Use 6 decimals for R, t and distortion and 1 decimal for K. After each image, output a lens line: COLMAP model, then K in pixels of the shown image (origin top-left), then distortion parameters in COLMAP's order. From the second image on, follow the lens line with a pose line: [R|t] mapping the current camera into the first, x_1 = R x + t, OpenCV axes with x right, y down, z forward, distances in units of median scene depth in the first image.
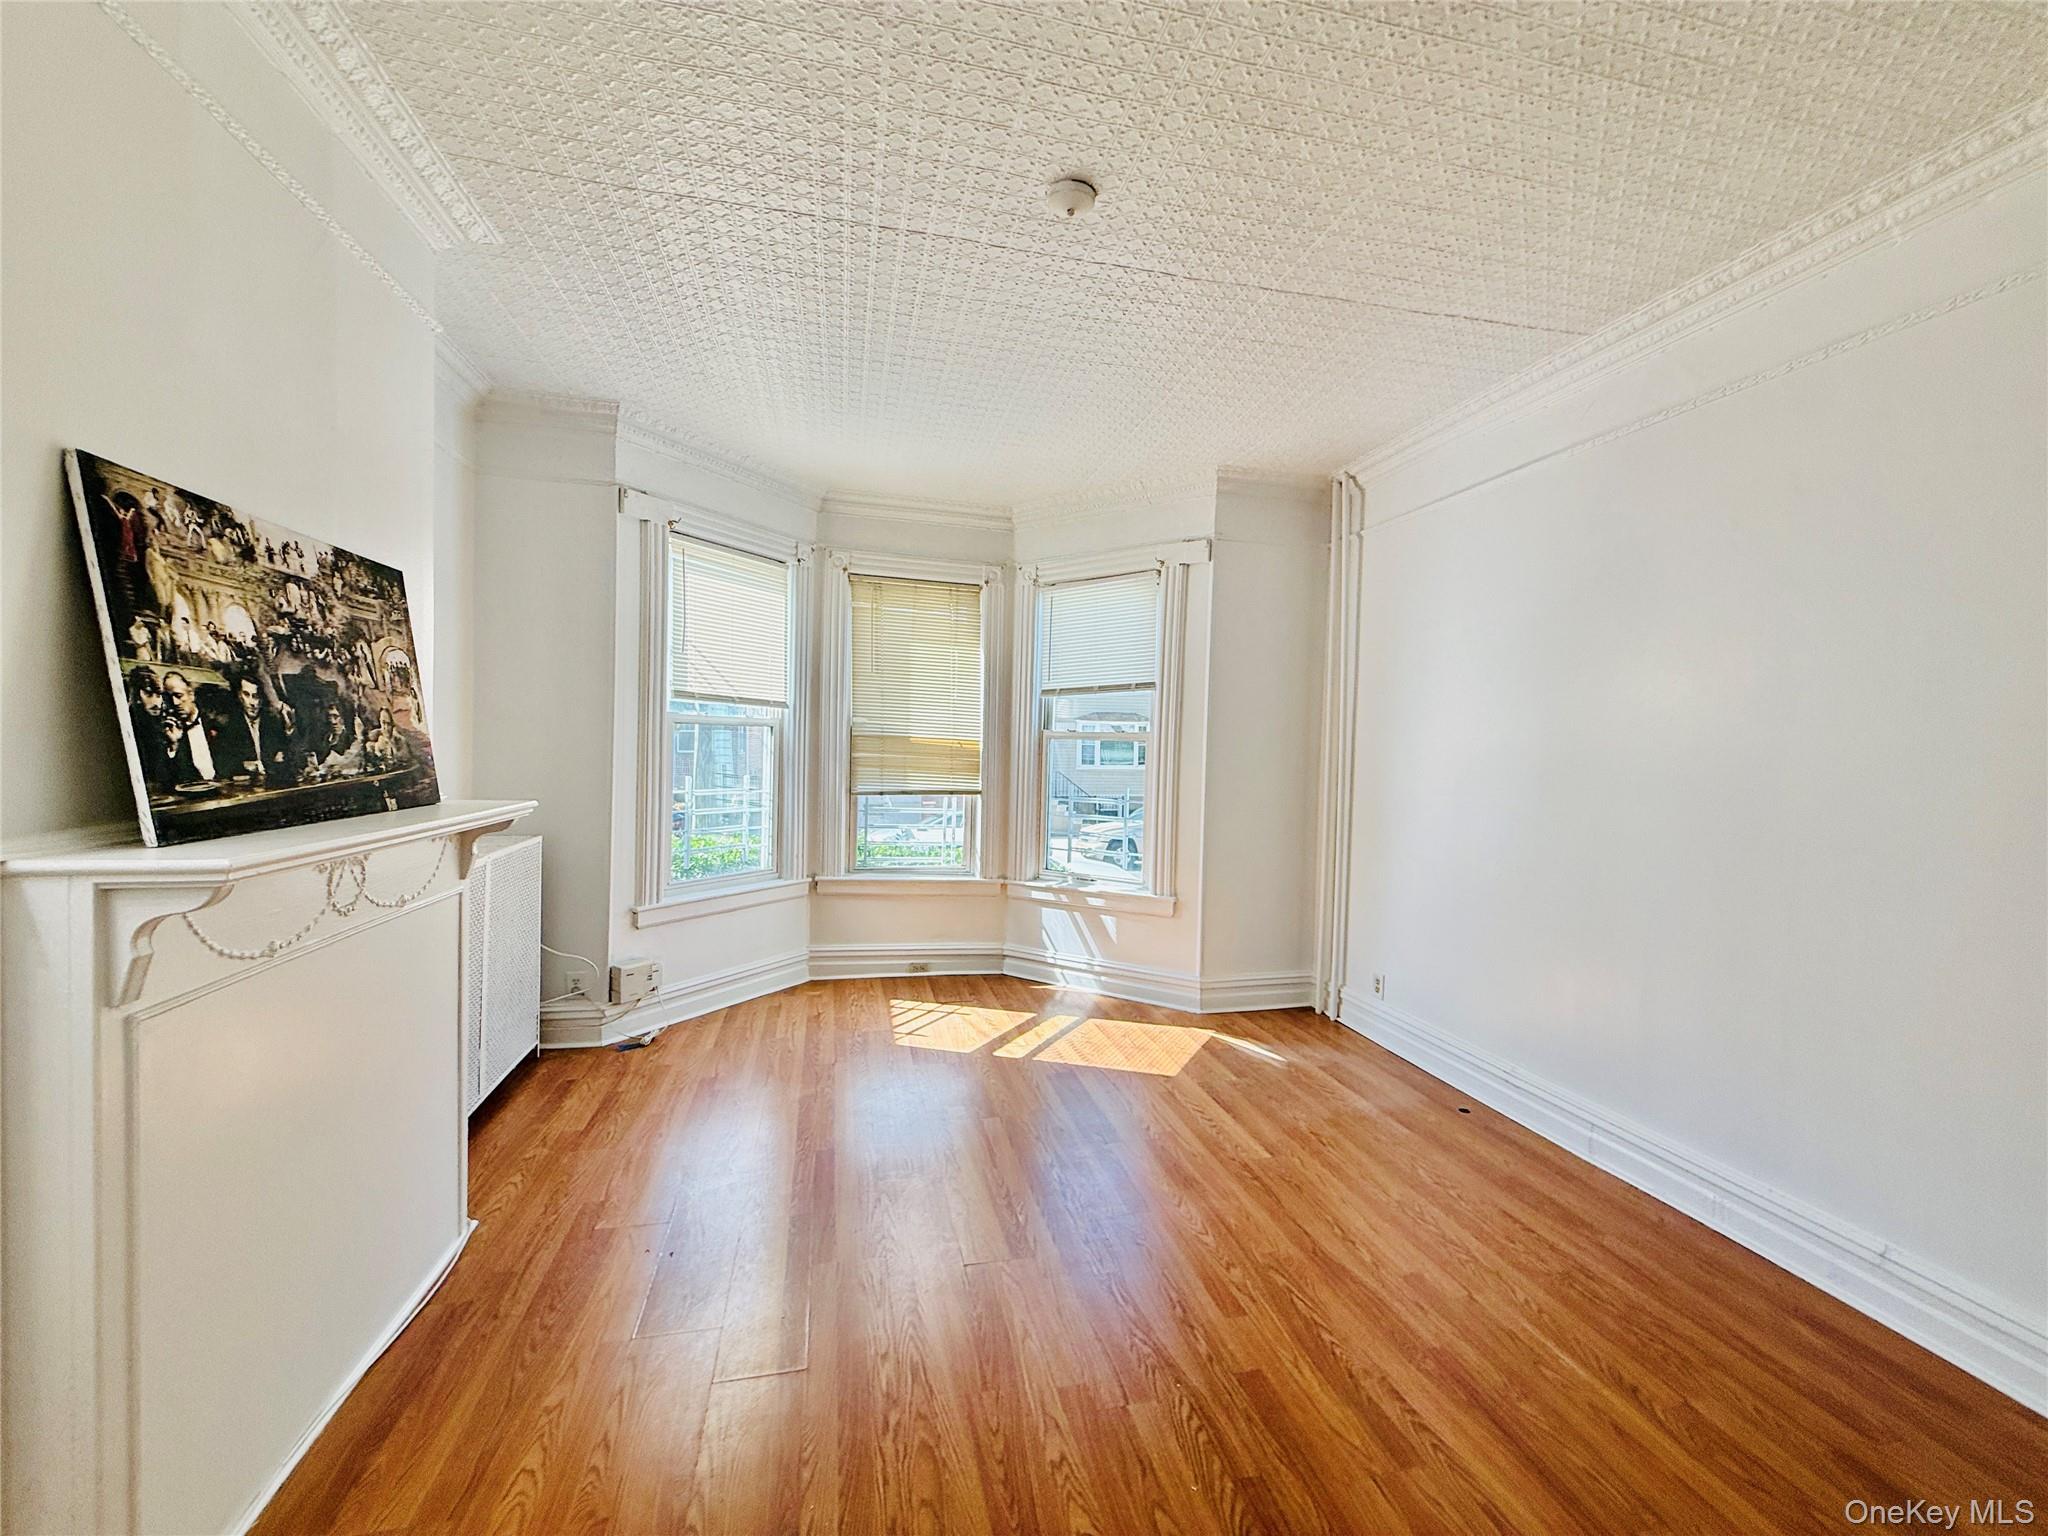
lens RADIAL K [[813.4, 0, 1026.5], [0, 813.4, 767.6], [0, 0, 1]] dist [-0.001643, -0.000007]
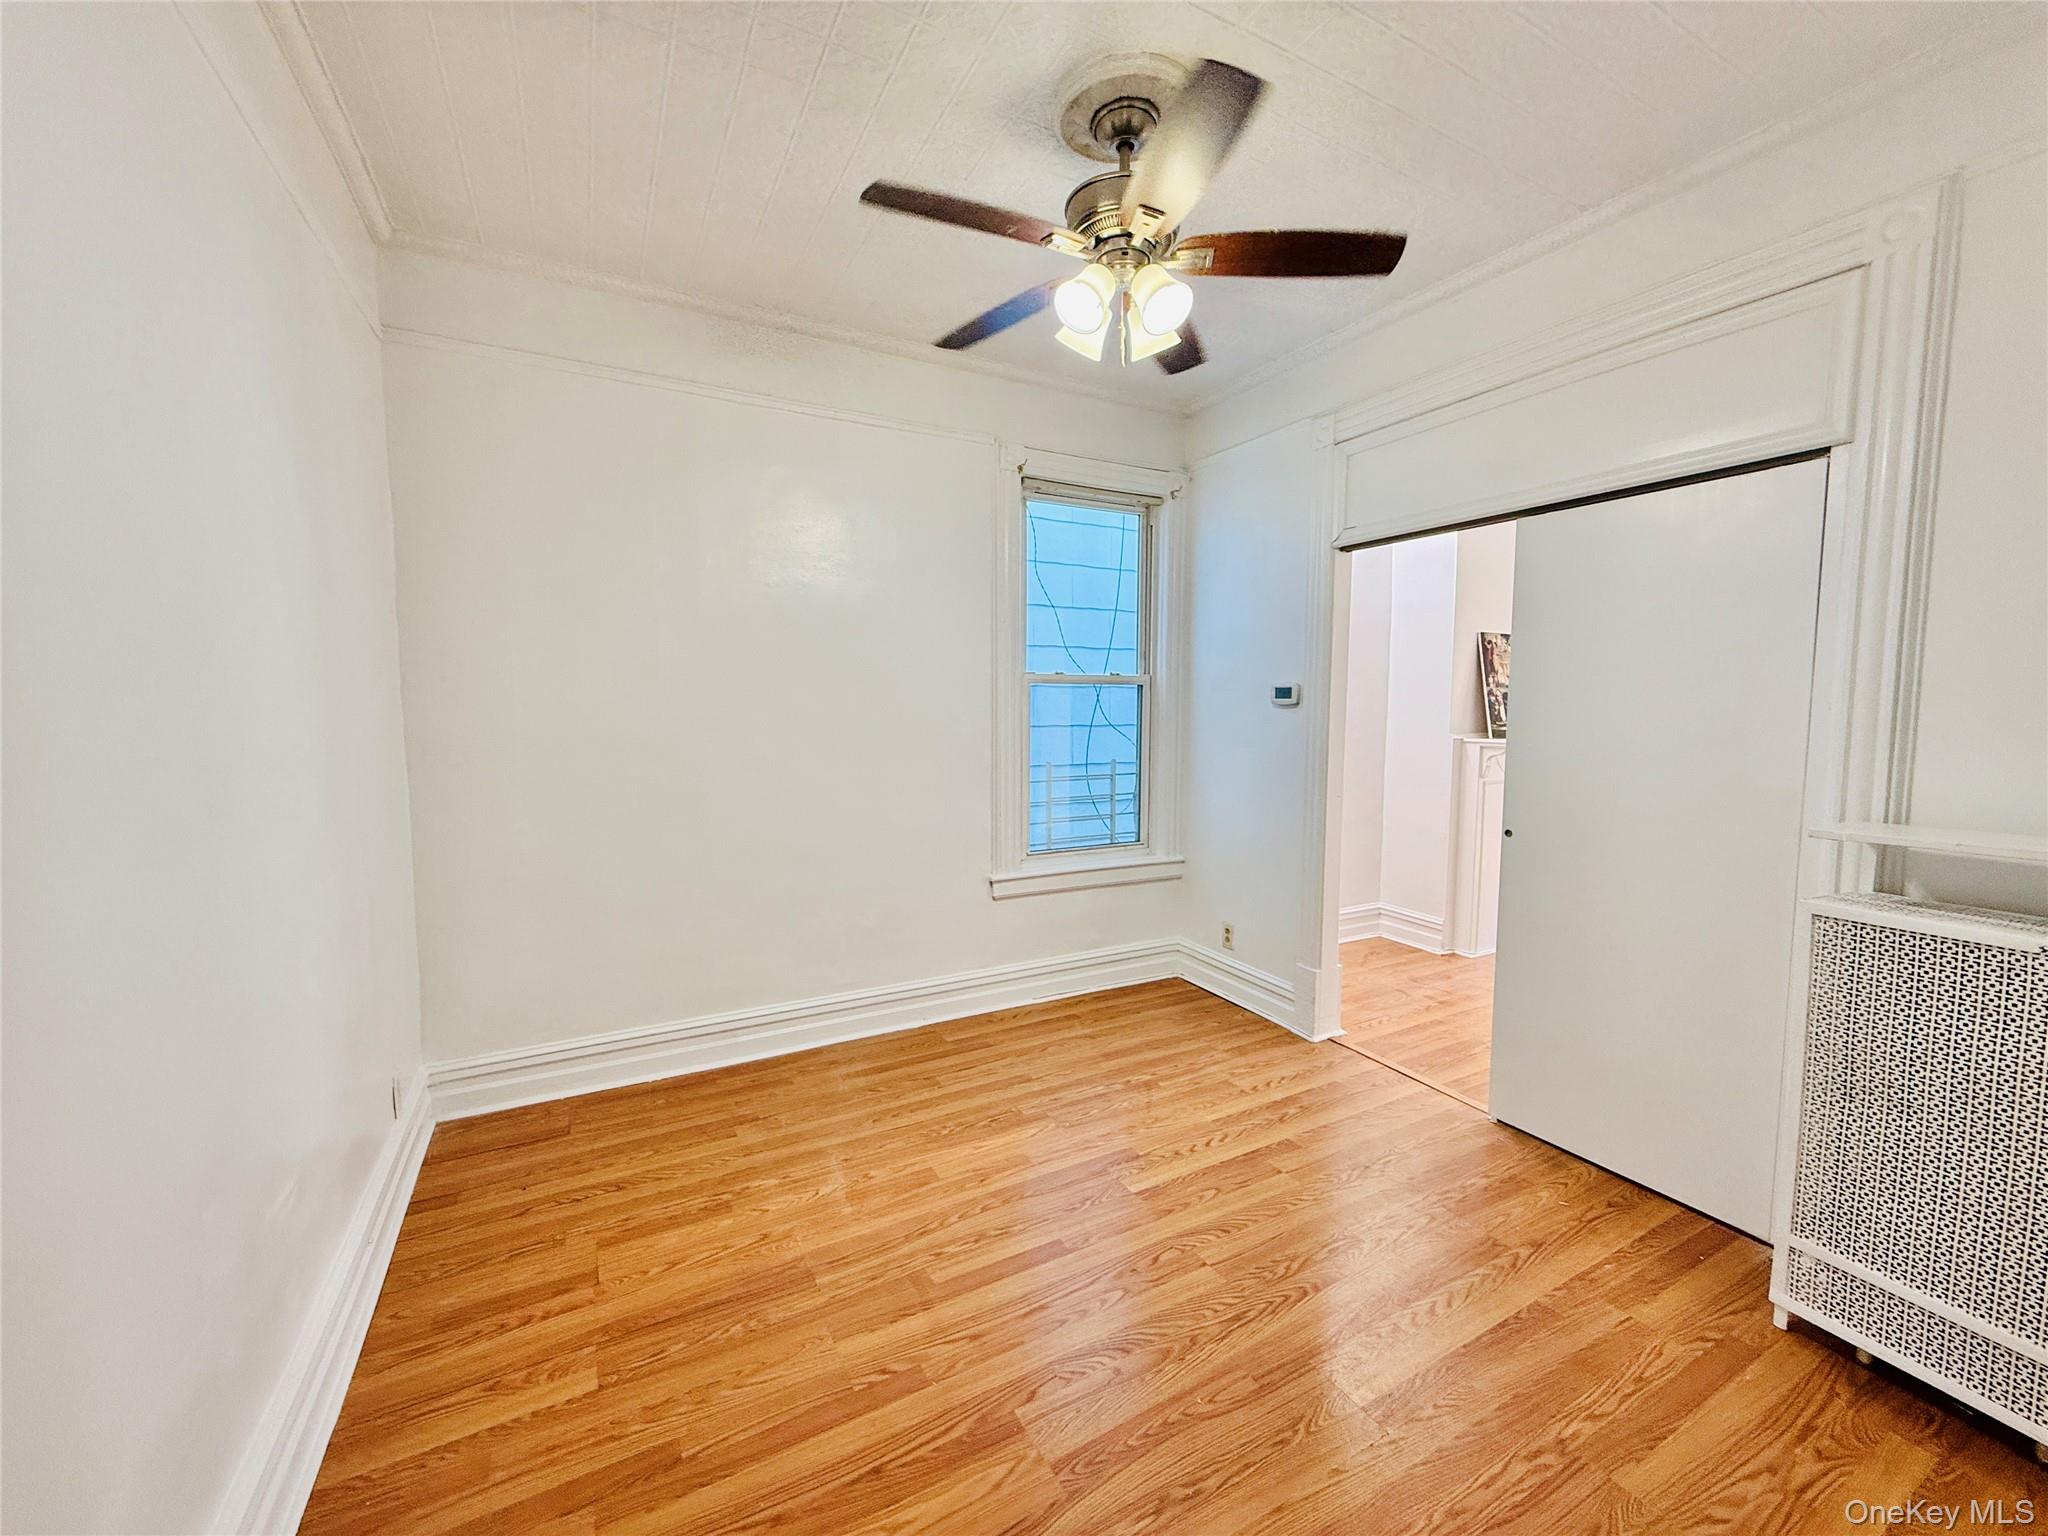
lens RADIAL K [[813.4, 0, 1027.4], [0, 813.4, 765.0], [0, 0, 1]] dist [-0.001643, -0.000007]
pose [[0.264847, 0.053555, -0.962802, 1.818788], [-0.025977, 0.998490, 0.048394, 0.090093], [0.963941, 0.012193, 0.265838, -1.898188]]
